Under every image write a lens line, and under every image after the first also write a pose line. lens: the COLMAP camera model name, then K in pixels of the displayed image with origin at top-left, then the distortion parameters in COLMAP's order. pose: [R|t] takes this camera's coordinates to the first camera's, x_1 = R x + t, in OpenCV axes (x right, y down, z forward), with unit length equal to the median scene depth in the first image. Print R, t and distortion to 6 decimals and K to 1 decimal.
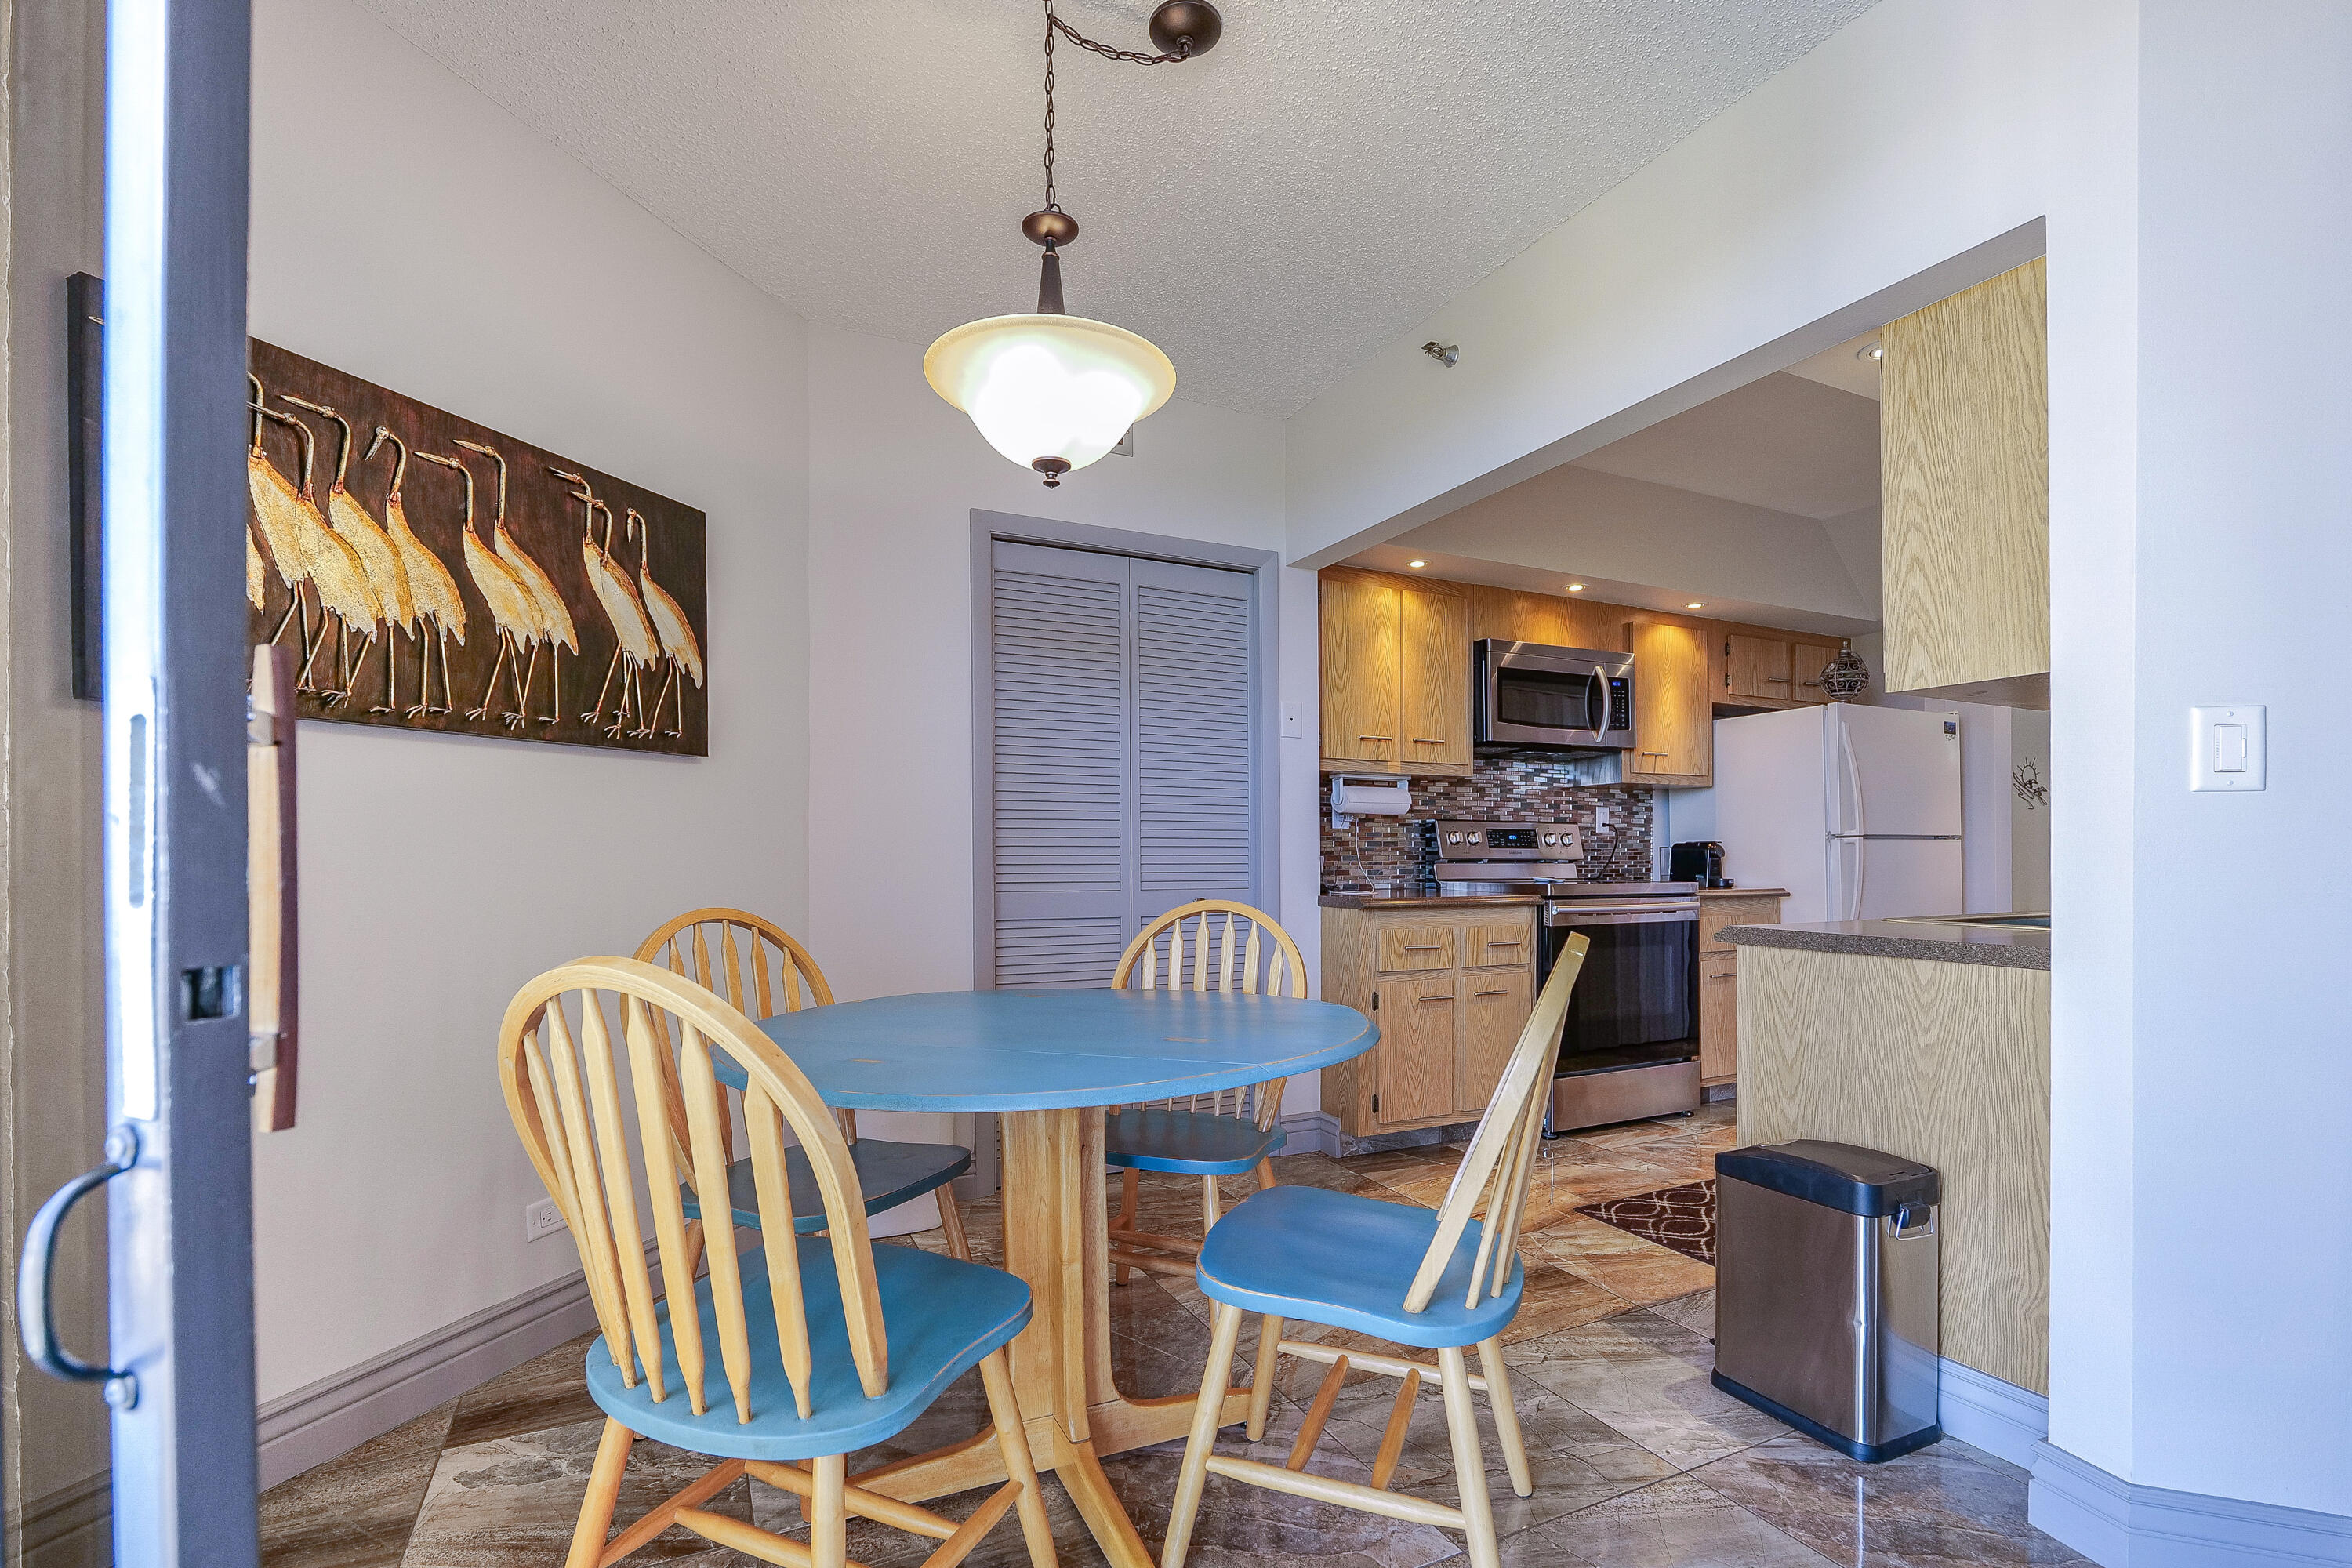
lens RADIAL K [[1011.5, 0, 1191.7], [0, 1011.5, 846.5], [0, 0, 1]] dist [-0.015248, 0.001915]
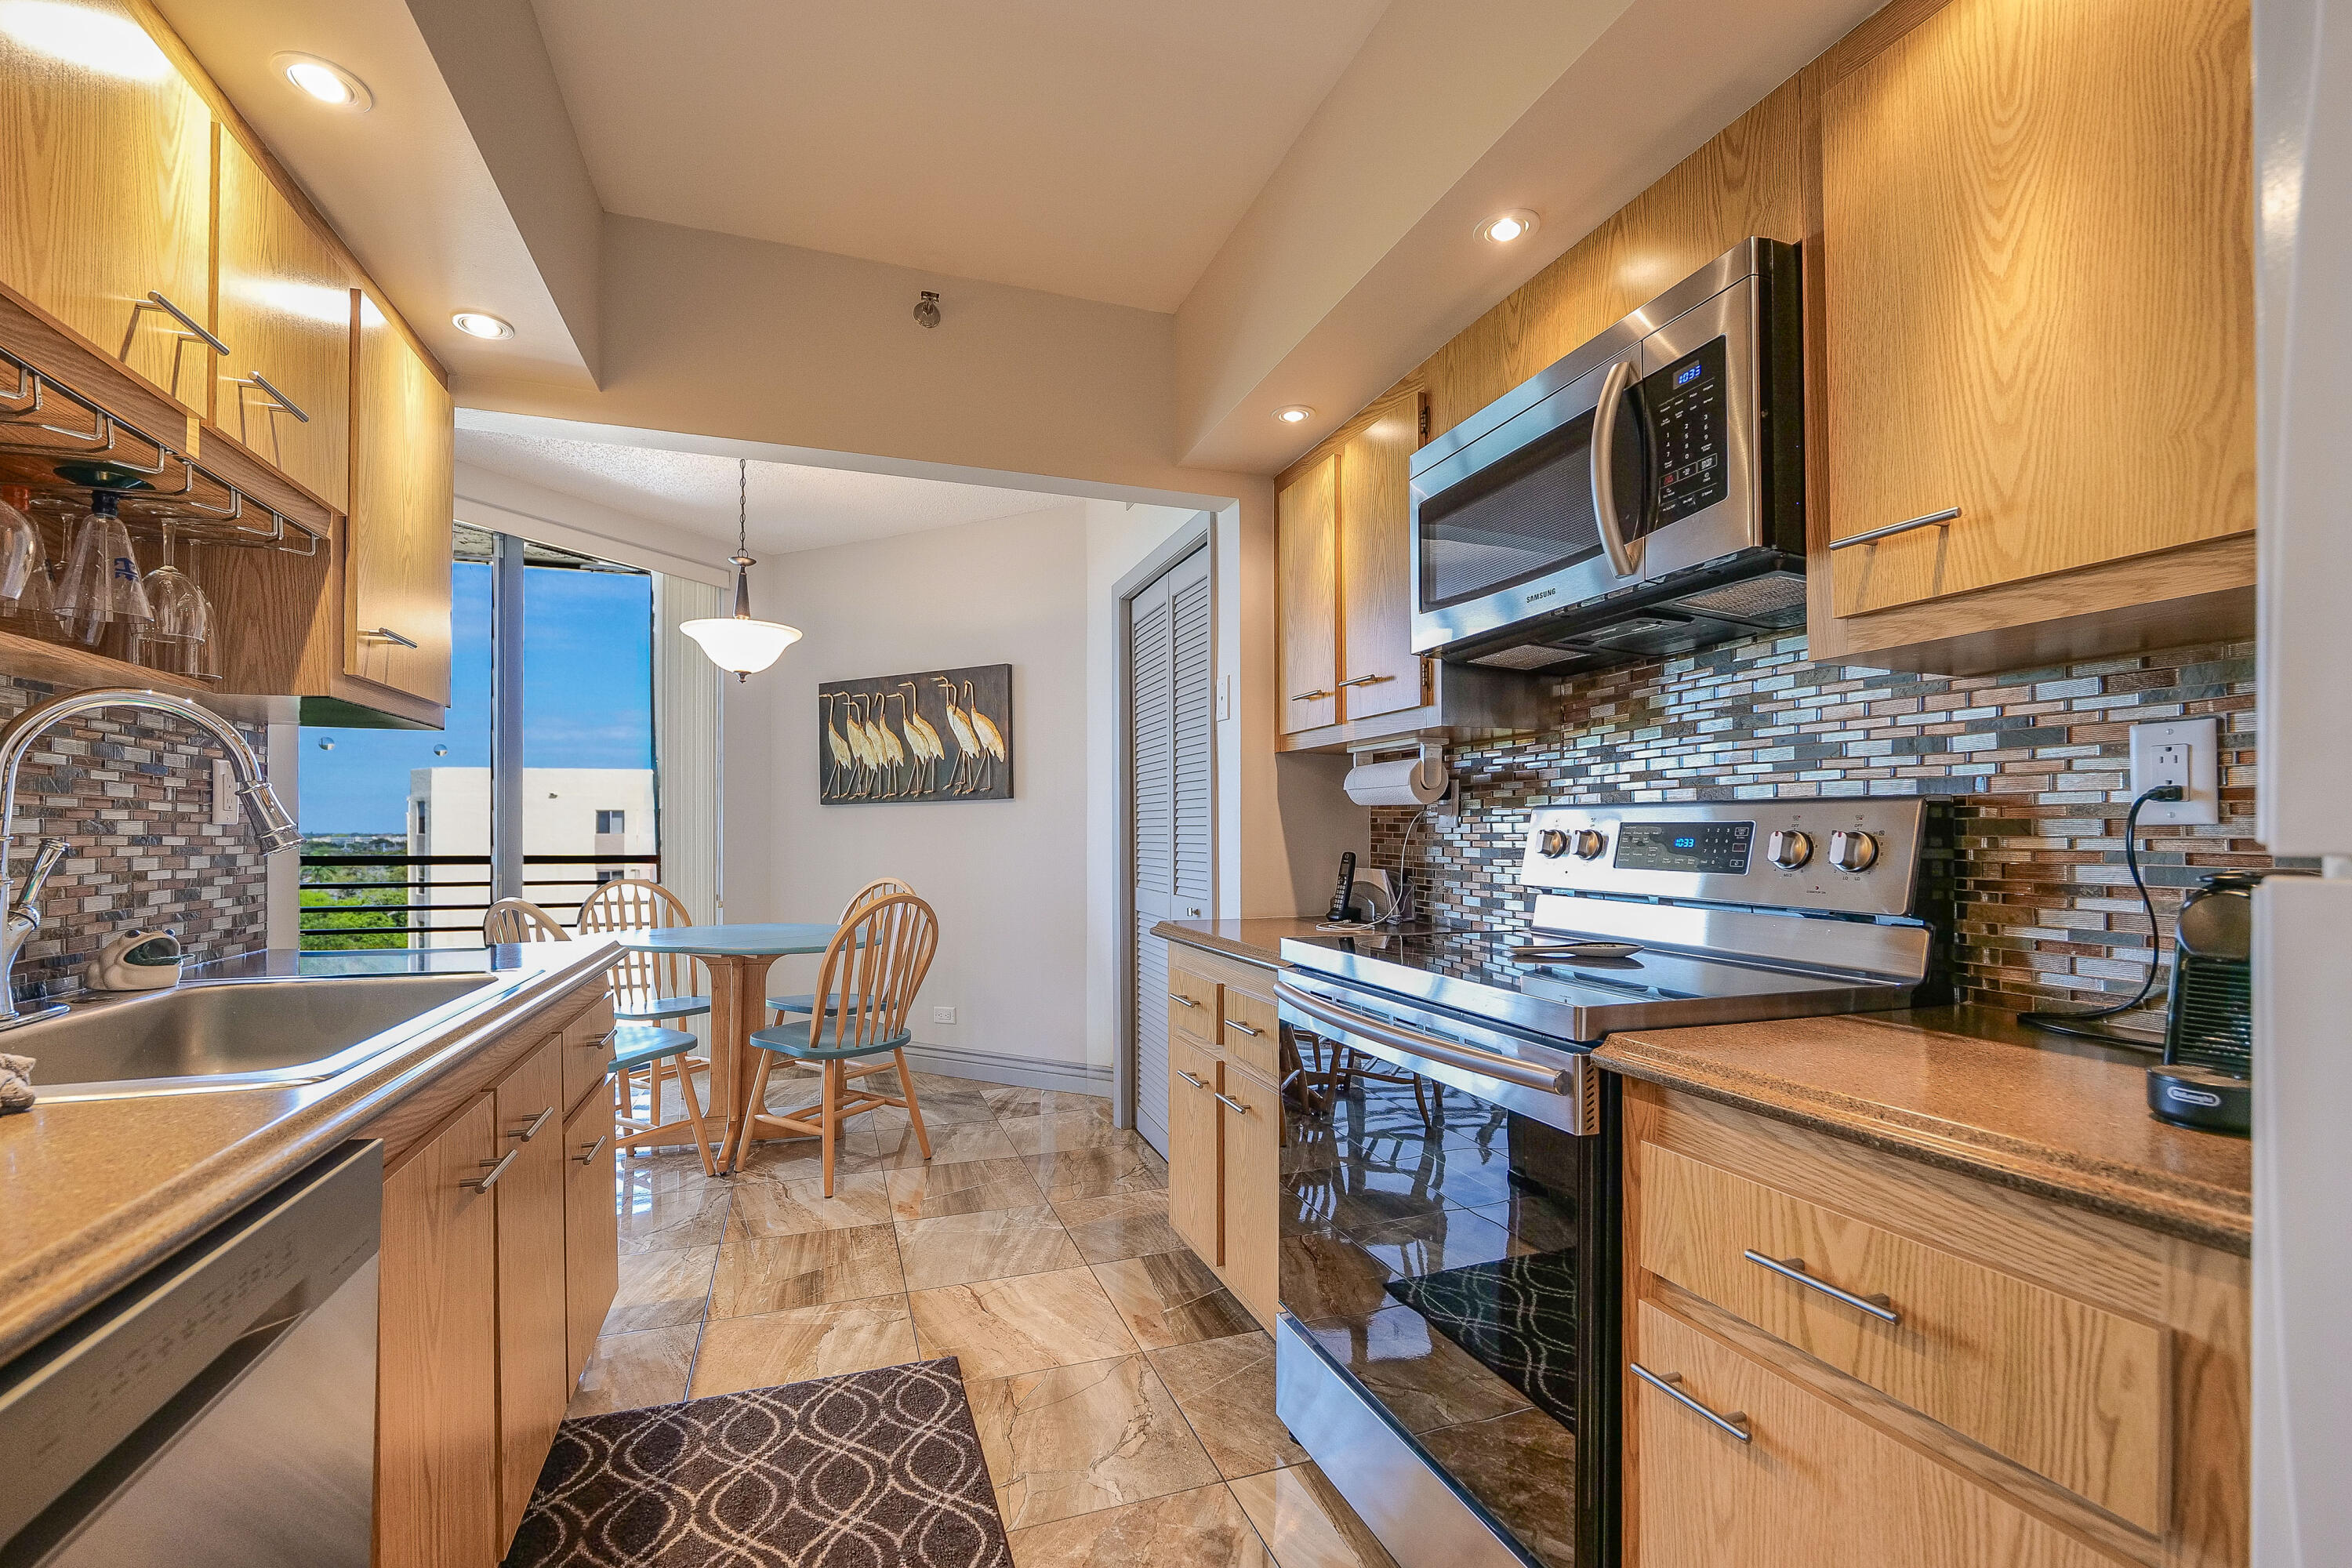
lens RADIAL K [[1011.5, 0, 1120.8], [0, 1011.5, 842.2], [0, 0, 1]] dist [-0.015248, 0.001915]
pose [[-0.138060, 0.005930, -0.990406, 1.472245], [0.002183, 0.999981, 0.005683, -0.023821], [0.990422, -0.001377, -0.138070, 1.654515]]
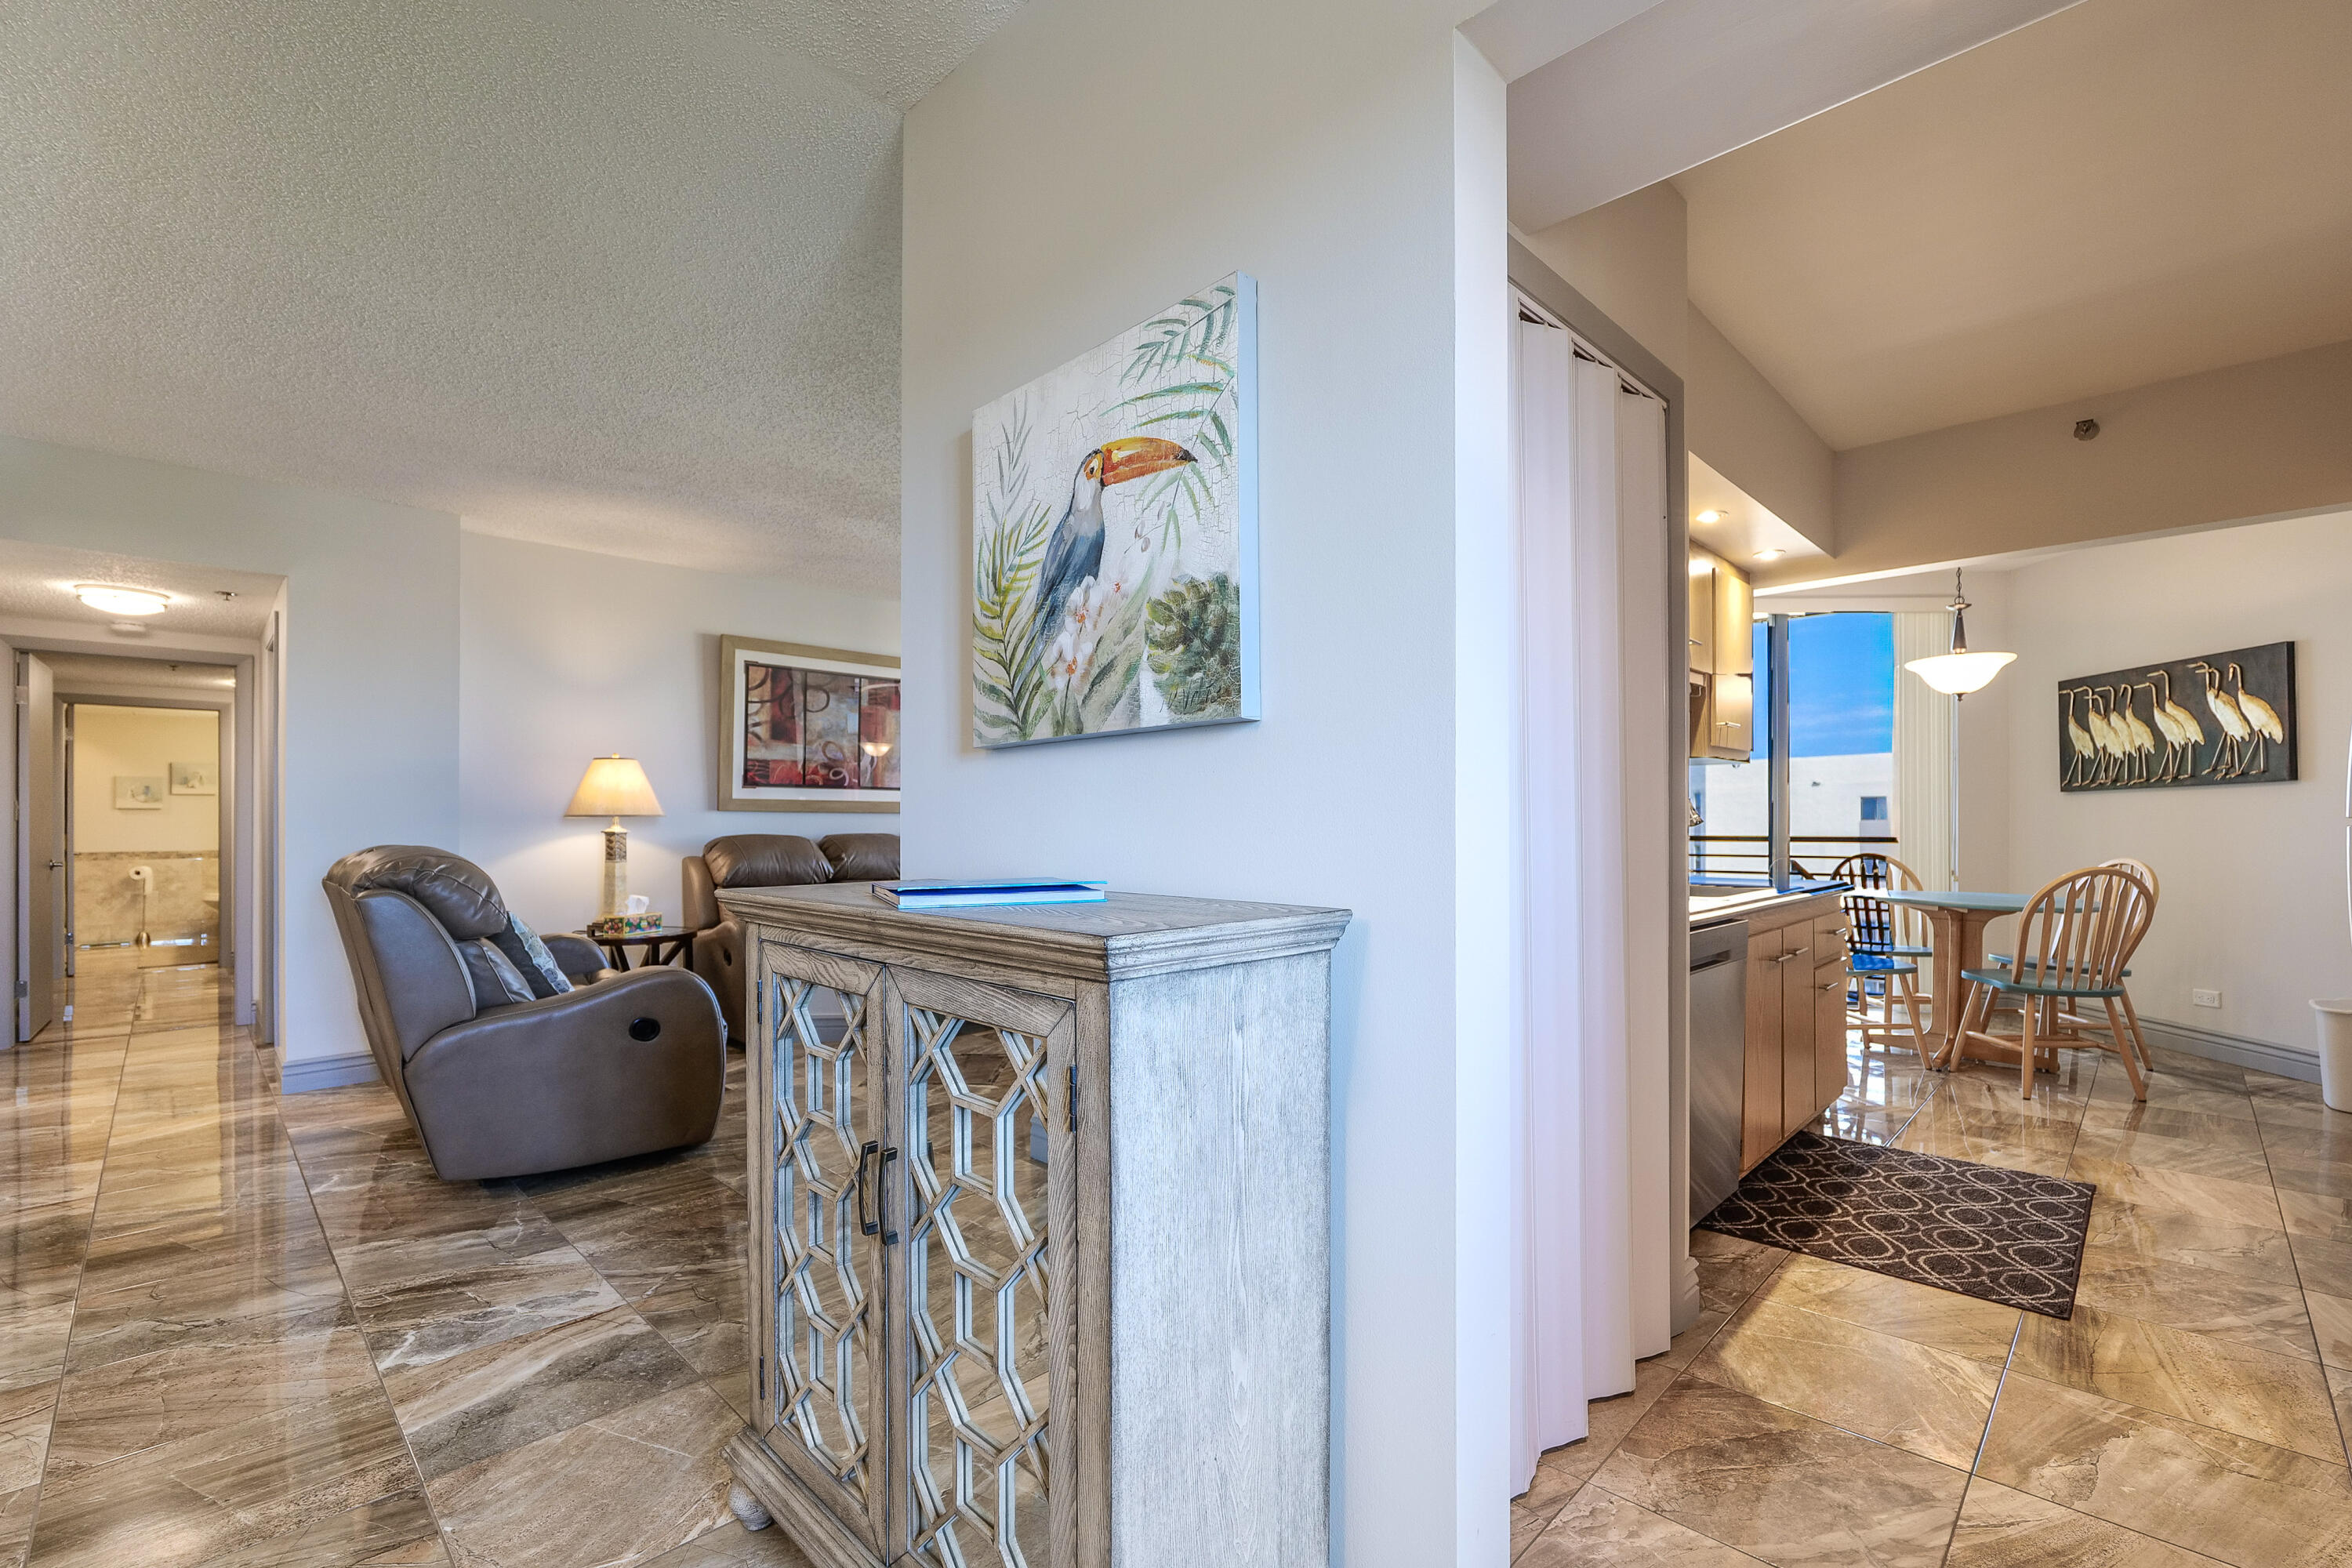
lens RADIAL K [[1011.5, 0, 1185.8], [0, 1011.5, 808.2], [0, 0, 1]] dist [-0.015248, 0.001915]
pose [[-0.936649, -0.004710, -0.350237, 2.199907], [0.001517, 0.999846, -0.017505, -0.016517], [0.350265, -0.016927, -0.936498, 2.227145]]
